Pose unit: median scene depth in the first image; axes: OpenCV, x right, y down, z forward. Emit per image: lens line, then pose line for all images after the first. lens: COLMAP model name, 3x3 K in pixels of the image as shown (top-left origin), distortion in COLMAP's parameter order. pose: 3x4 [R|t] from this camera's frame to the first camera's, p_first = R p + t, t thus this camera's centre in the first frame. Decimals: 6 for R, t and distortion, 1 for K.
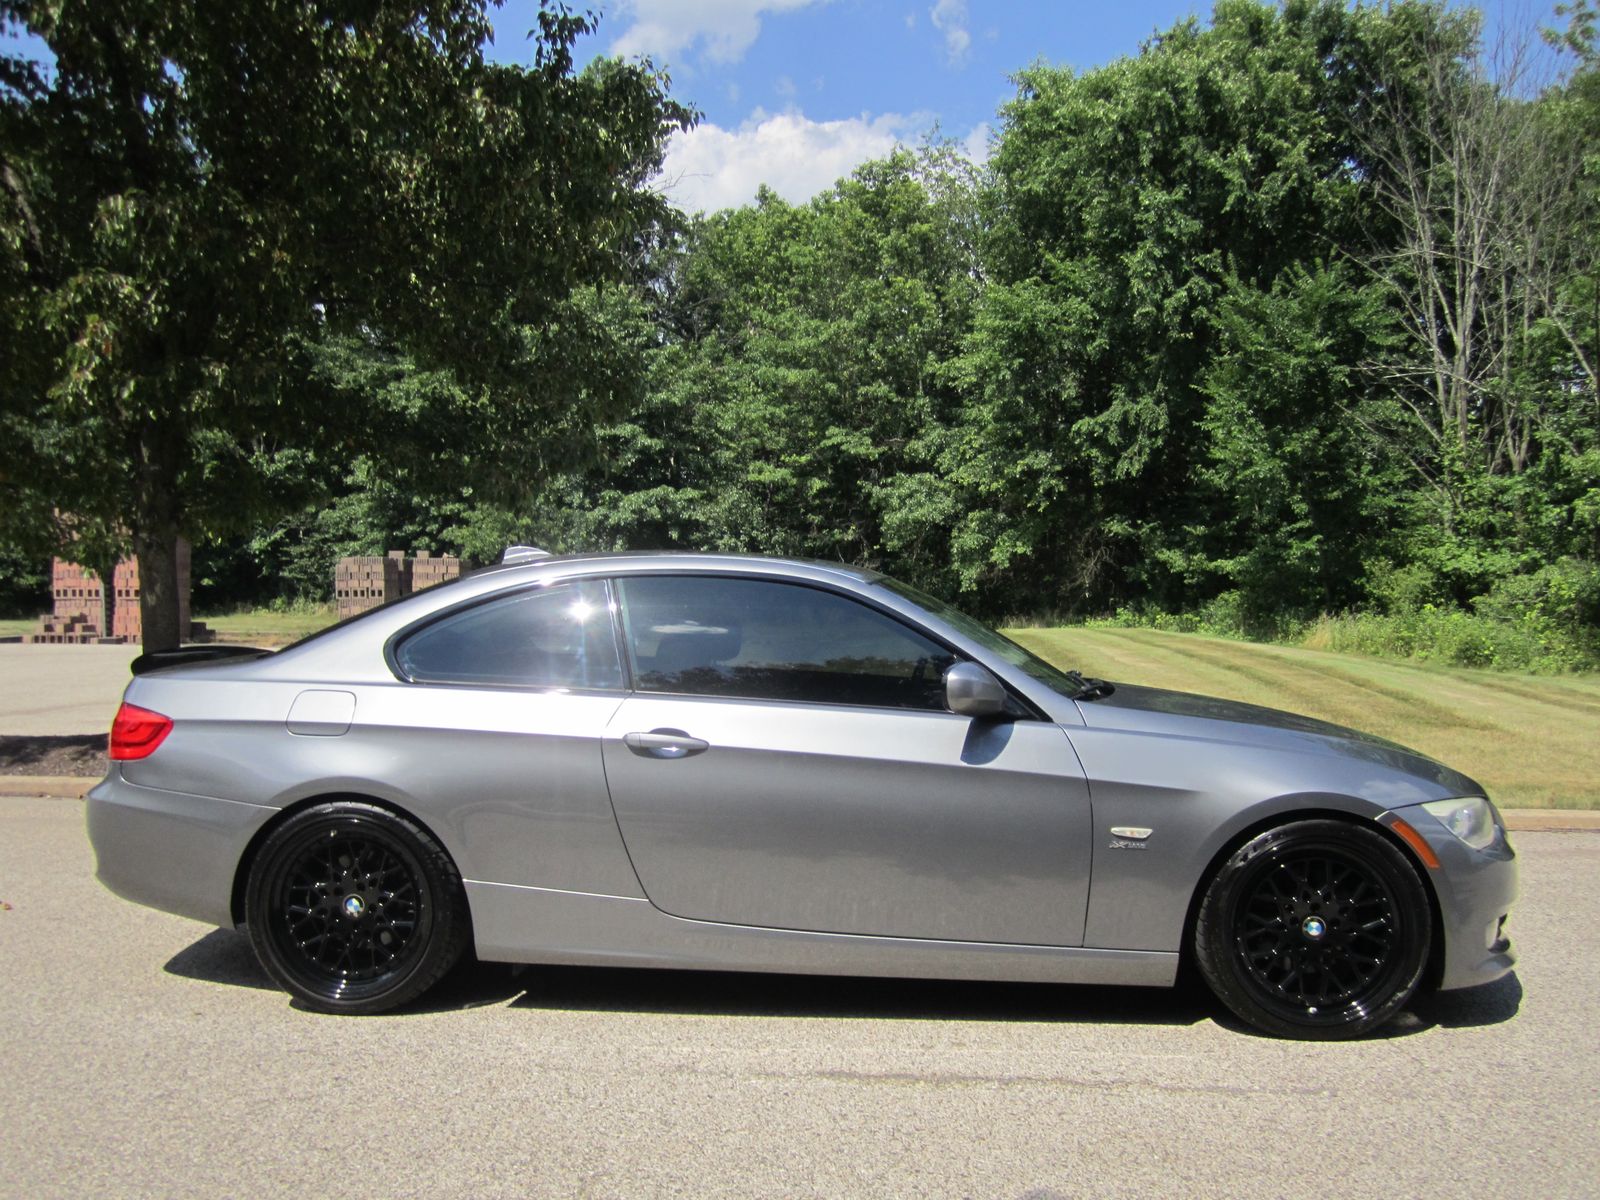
lens RADIAL K [[1332.8, 0, 801.6], [0, 1332.8, 616.2], [0, 0, 1]] dist [-0.068079, 0.025965]
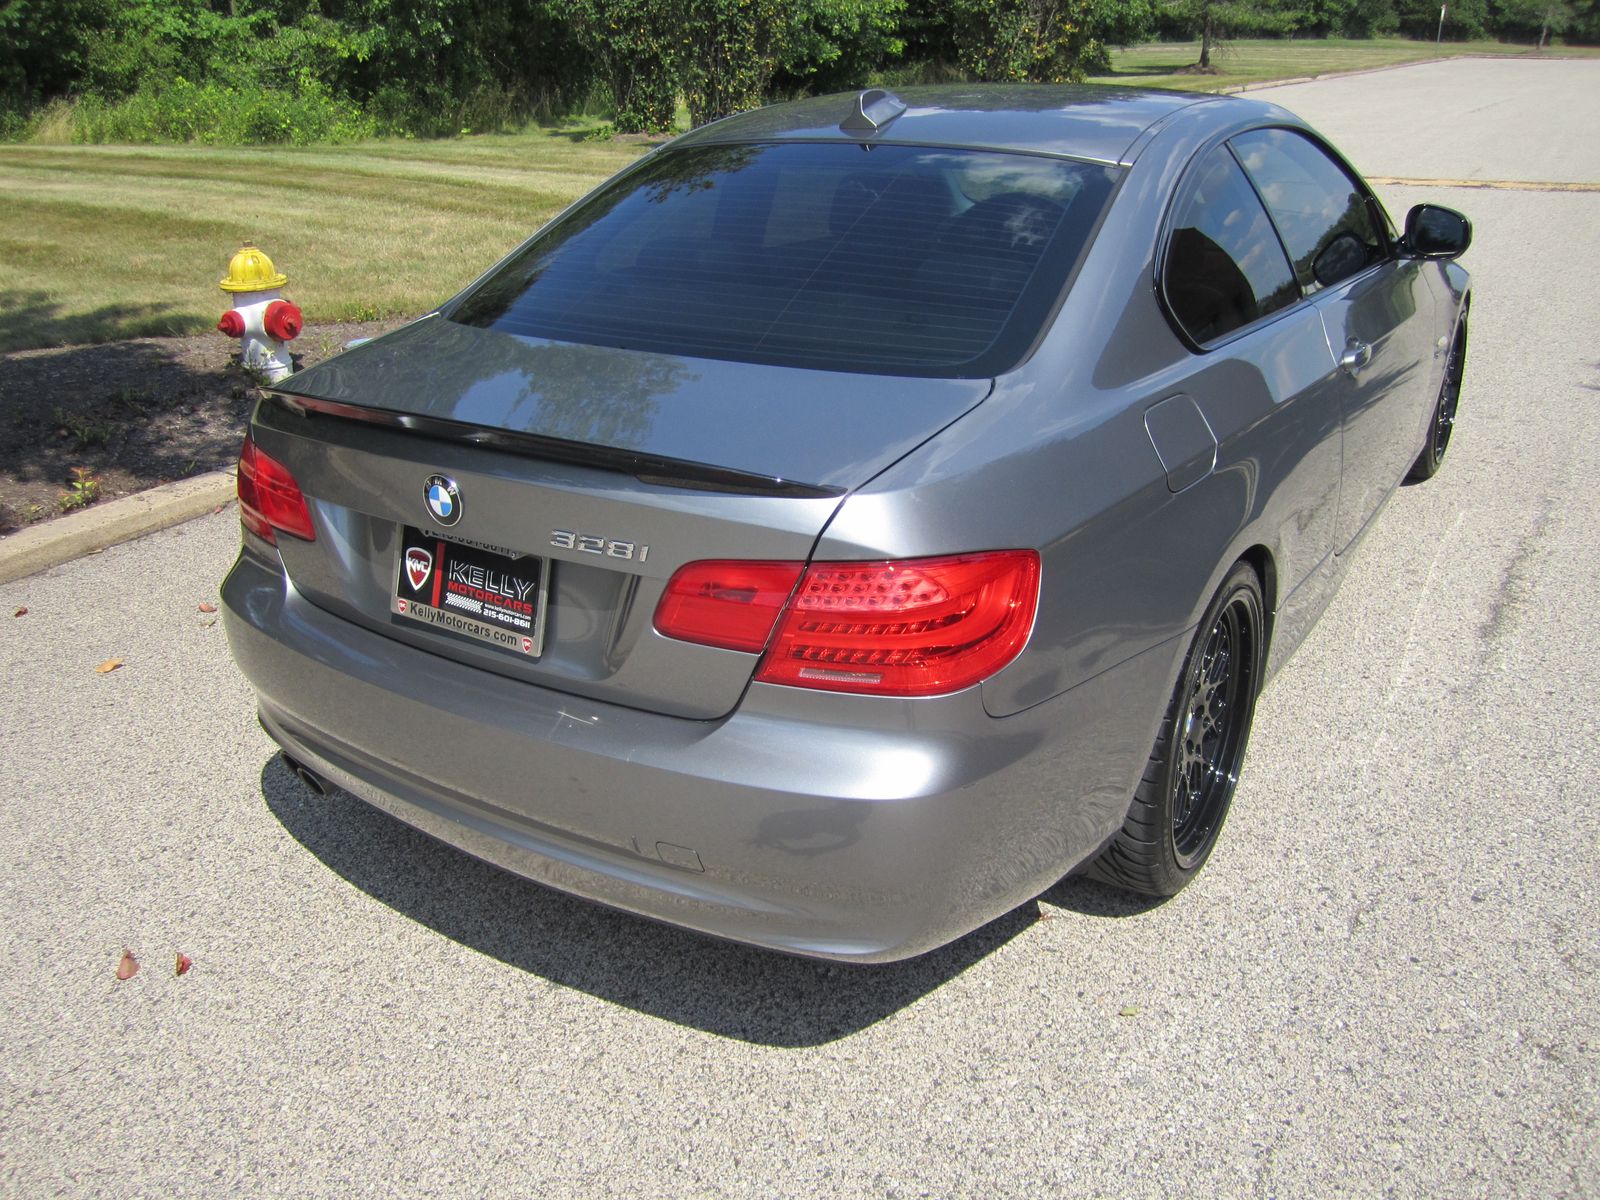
lens RADIAL K [[1332.8, 0, 783.2], [0, 1332.8, 617.2], [0, 0, 1]] dist [-0.068079, 0.025965]
pose [[0.492894, -0.378432, 0.783483, -0.119809], [0.051378, 0.911550, 0.407967, -0.012088], [-0.868571, -0.160831, 0.468740, 0.116078]]
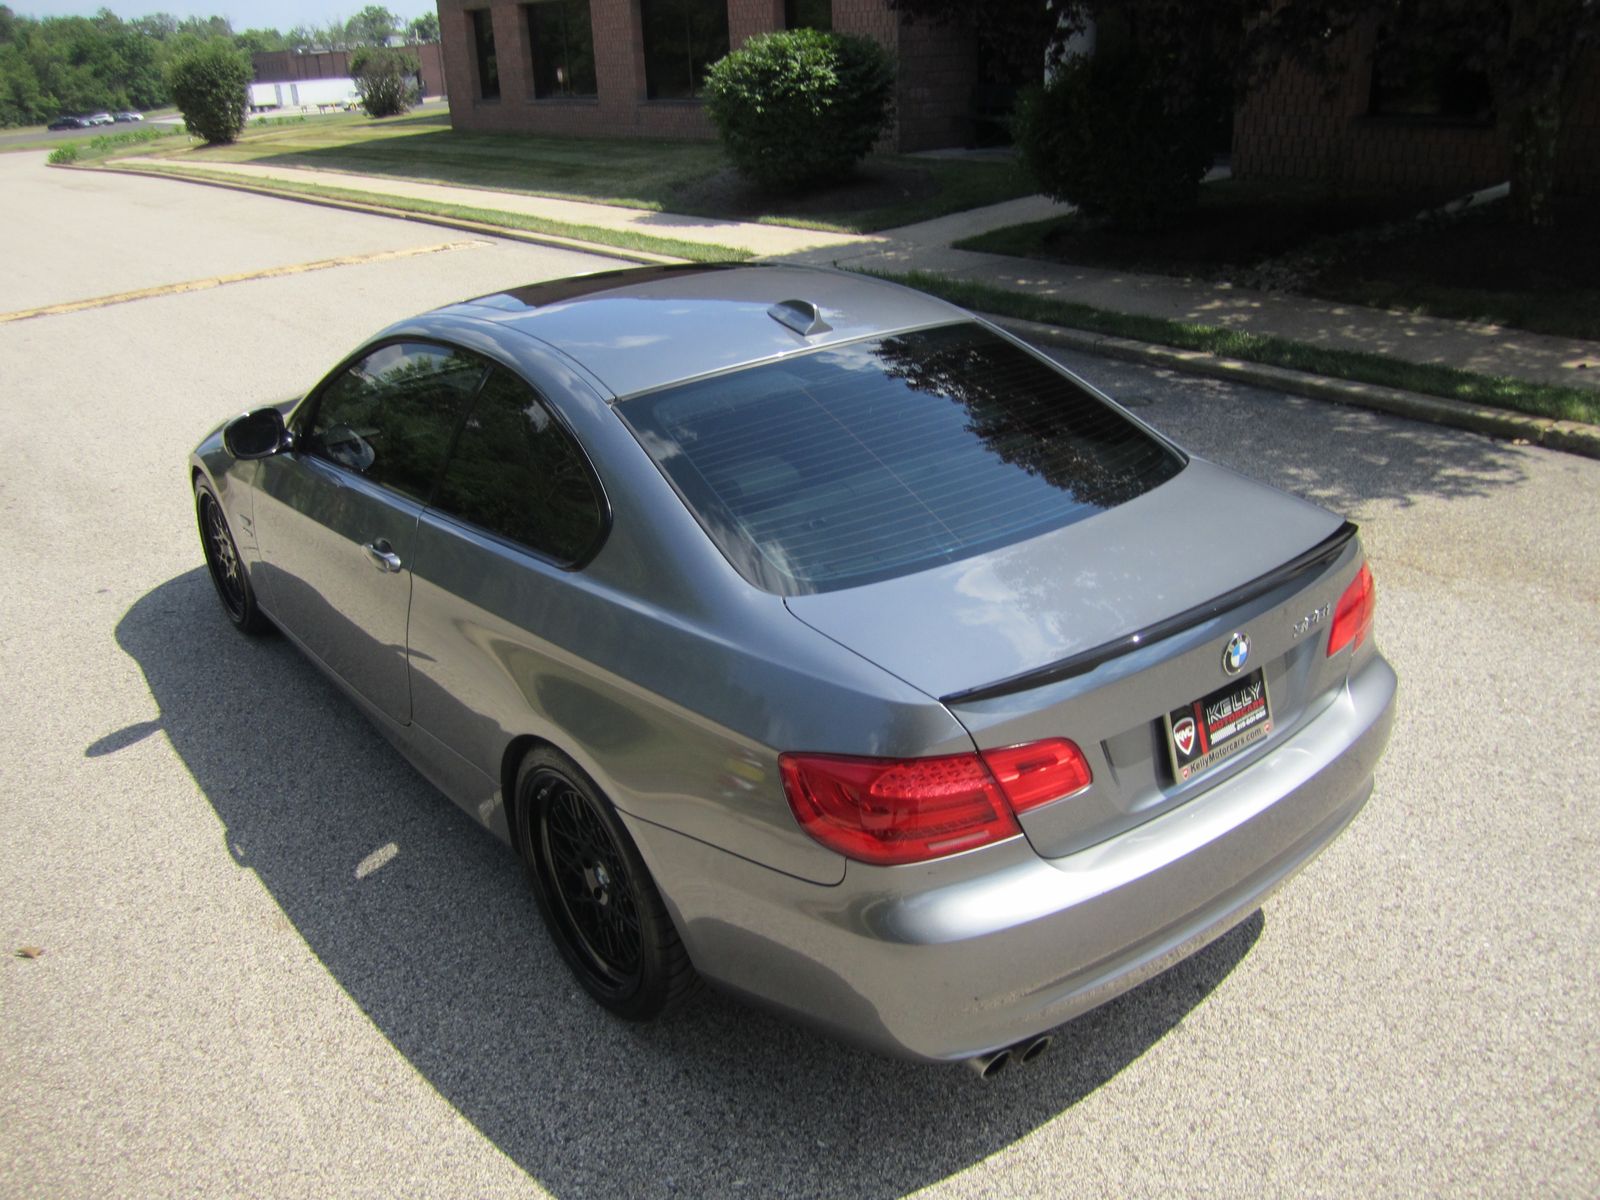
lens RADIAL K [[1332.8, 0, 807.1], [0, 1332.8, 613.6], [0, 0, 1]] dist [-0.068079, 0.025965]
pose [[-0.672494, -0.274030, 0.687502, -0.112456], [0.056849, 0.907058, 0.417150, -0.029074], [-0.737916, 0.319615, -0.594413, 0.227418]]
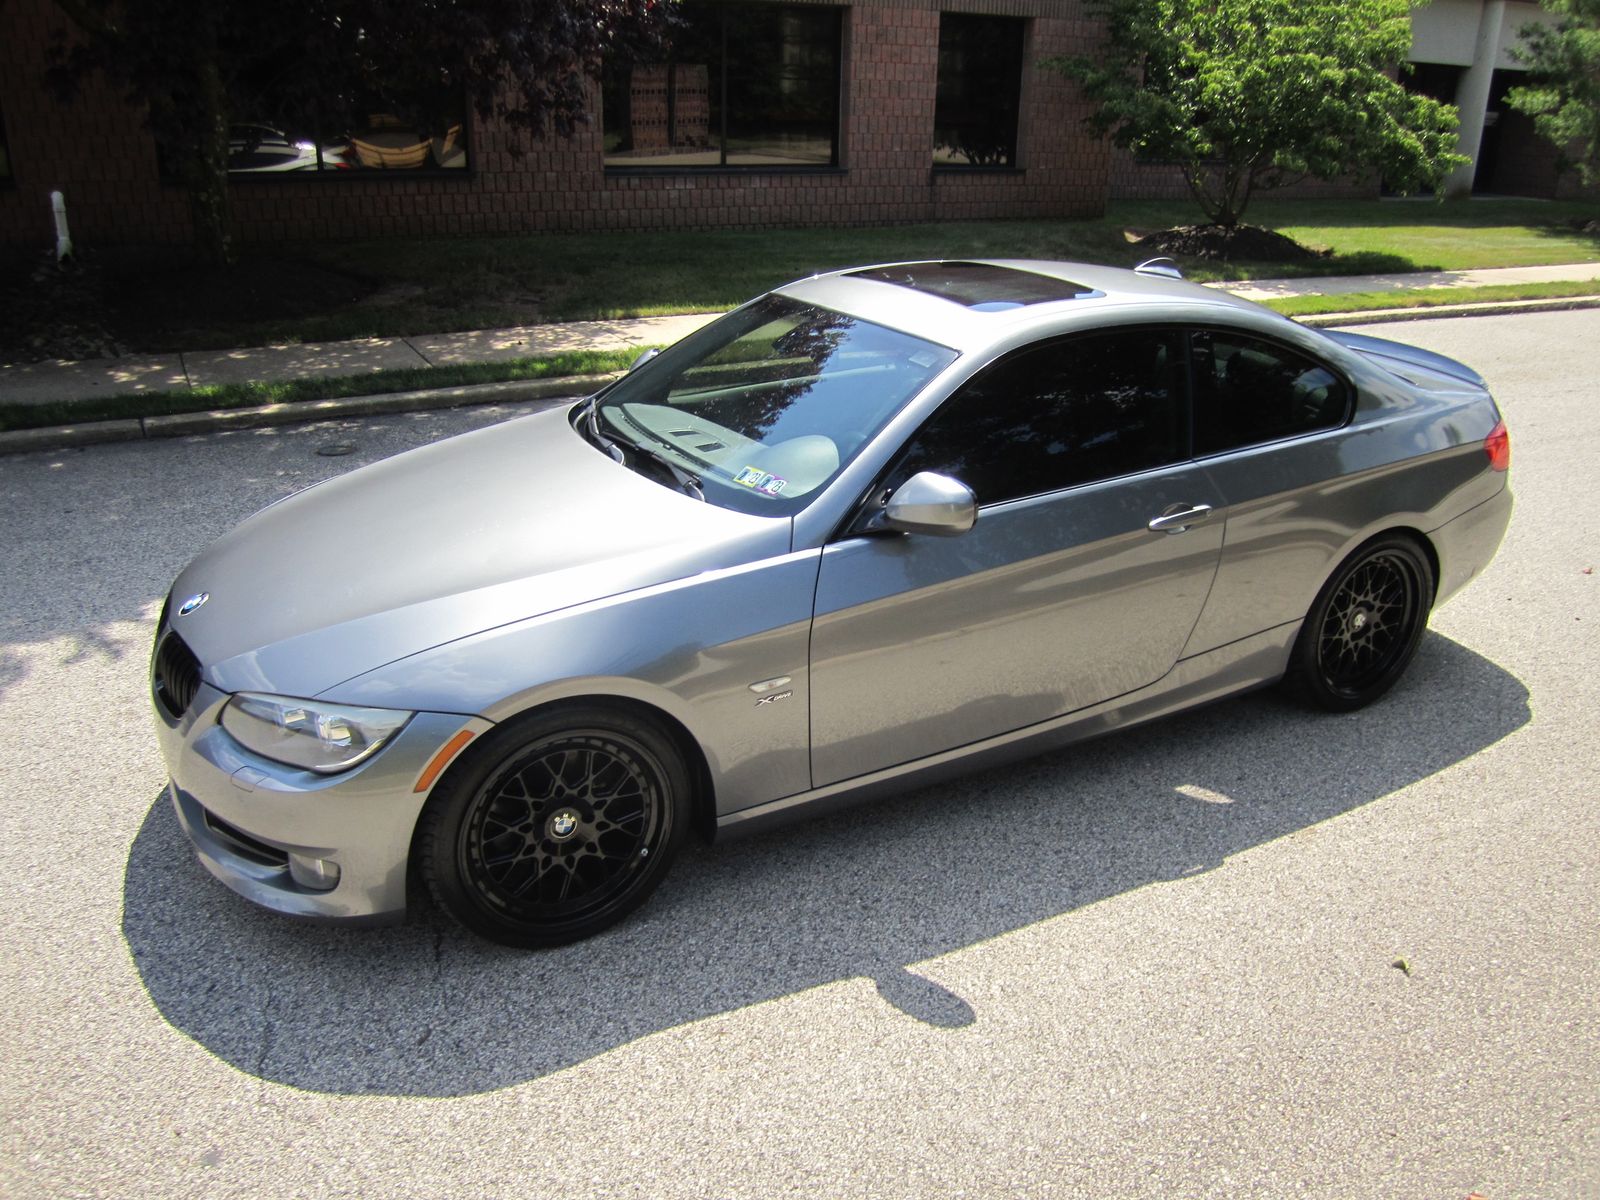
lens RADIAL K [[1332.8, 0, 797.3], [0, 1332.8, 616.3], [0, 0, 1]] dist [-0.068079, 0.025965]
pose [[-0.832731, 0.189597, -0.520204, 0.087557], [-0.033021, 0.920864, 0.388482, -0.027518], [0.552693, 0.340678, -0.760572, 0.263962]]
